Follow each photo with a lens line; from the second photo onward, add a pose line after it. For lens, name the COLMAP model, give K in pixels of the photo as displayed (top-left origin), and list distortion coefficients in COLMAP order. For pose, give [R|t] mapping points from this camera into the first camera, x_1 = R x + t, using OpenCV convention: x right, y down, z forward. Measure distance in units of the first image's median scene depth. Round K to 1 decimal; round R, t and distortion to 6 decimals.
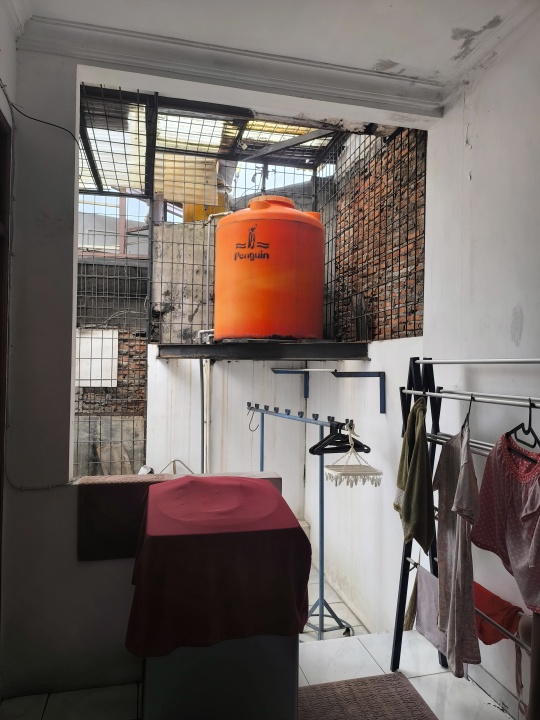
lens RADIAL K [[499.4, 0, 270.0], [0, 499.4, 360.0], [0, 0, 1]] dist [0.028282, -0.001944]
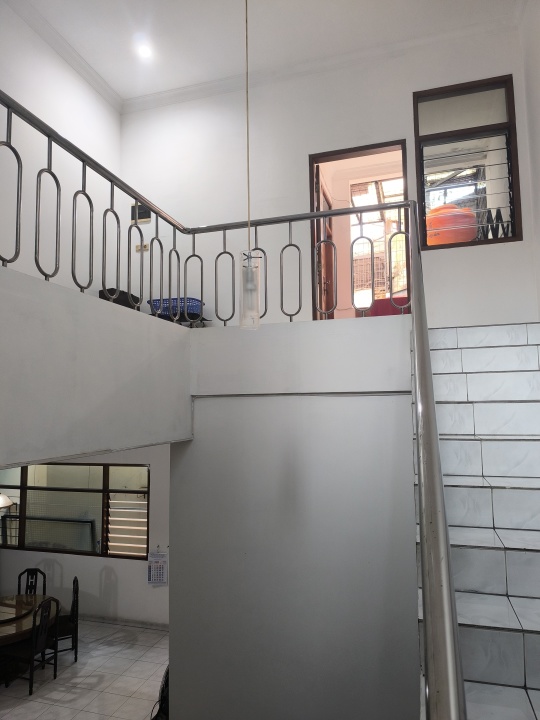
lens RADIAL K [[499.4, 0, 270.0], [0, 499.4, 360.0], [0, 0, 1]] dist [0.028282, -0.001944]
pose [[0.859371, -0.073182, -0.506089, 0.328580], [0.033628, 0.995652, -0.086872, 0.374159], [0.510246, 0.057636, 0.858095, -0.881732]]
